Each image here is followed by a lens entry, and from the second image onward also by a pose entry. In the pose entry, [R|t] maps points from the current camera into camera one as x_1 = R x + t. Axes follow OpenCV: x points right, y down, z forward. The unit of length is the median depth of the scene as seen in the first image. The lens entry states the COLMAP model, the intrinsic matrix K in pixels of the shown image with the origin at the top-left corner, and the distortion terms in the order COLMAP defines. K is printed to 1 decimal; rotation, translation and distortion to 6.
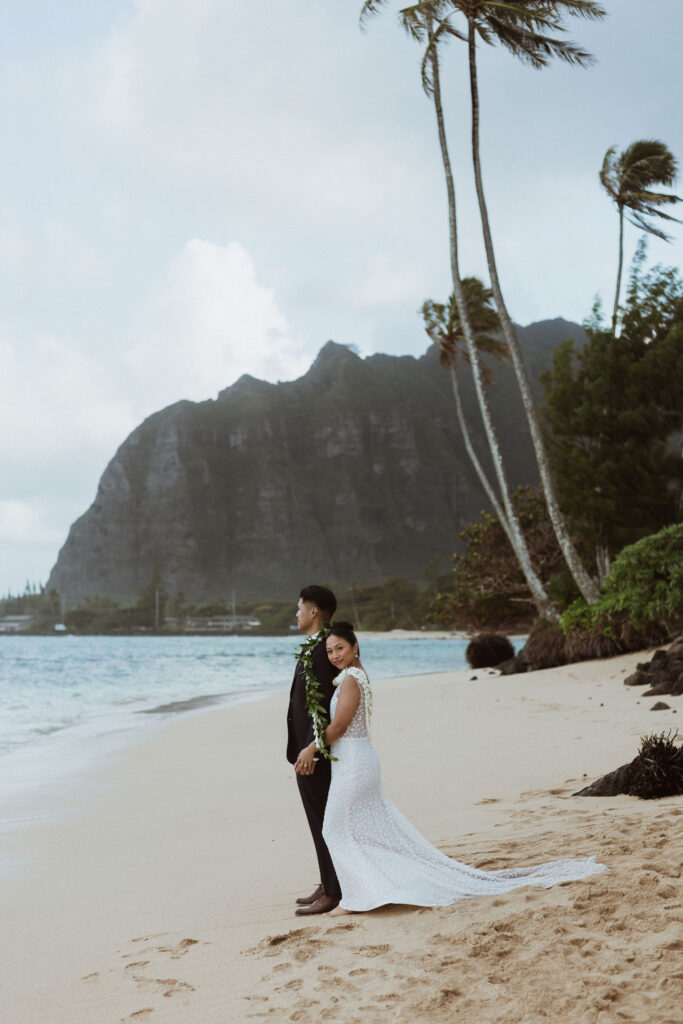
lens RADIAL K [[1593.2, 0, 361.1], [0, 1593.2, 536.6], [0, 0, 1]] dist [0.010716, 0.077540]
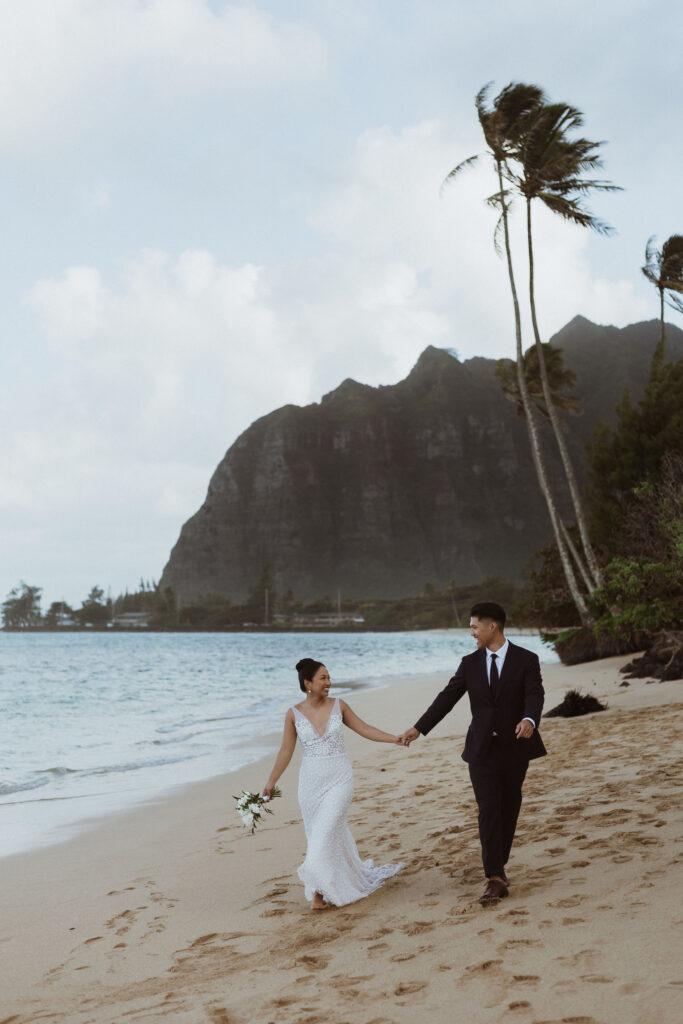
lens RADIAL K [[1894.2, 0, 297.3], [0, 1894.2, 514.7], [0, 0, 1]] dist [0.035985, -0.170496]
pose [[0.995906, -0.004285, -0.090290, 0.005606], [0.004627, 0.999983, 0.003575, -0.019235], [0.090273, -0.003978, 0.995909, -0.242224]]
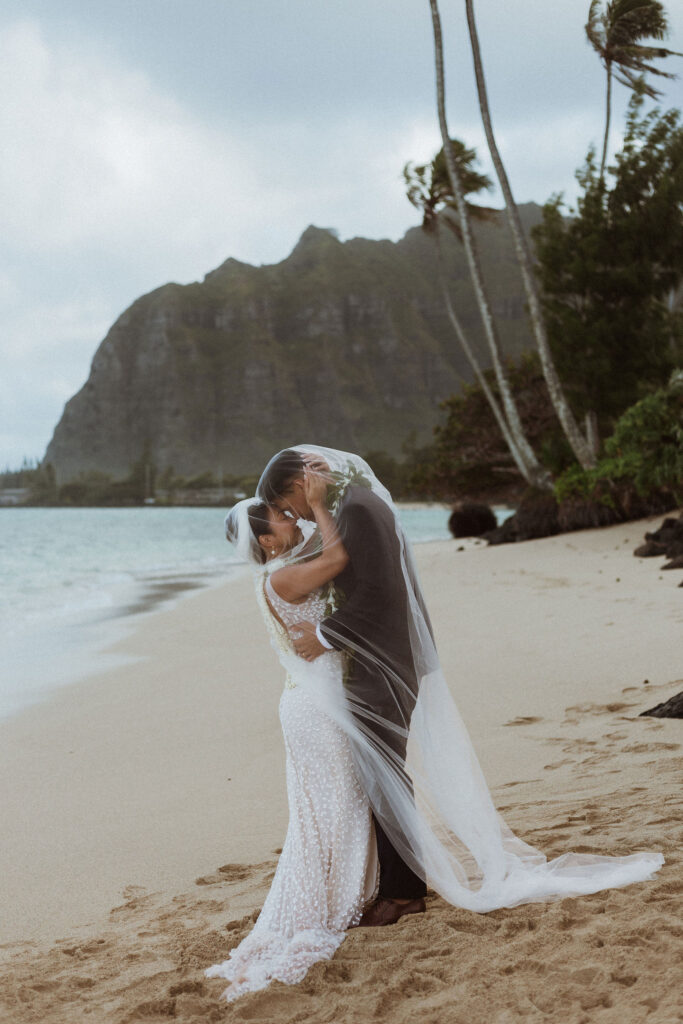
lens RADIAL K [[1437.8, 0, 341.5], [0, 1437.8, 512.0], [0, 0, 1]] dist [0.042835, 0.011816]
pose [[0.999994, -0.003538, 0.000246, -0.000536], [0.003515, 0.997904, 0.064612, 0.003952], [-0.000474, -0.064611, 0.997910, 0.051309]]
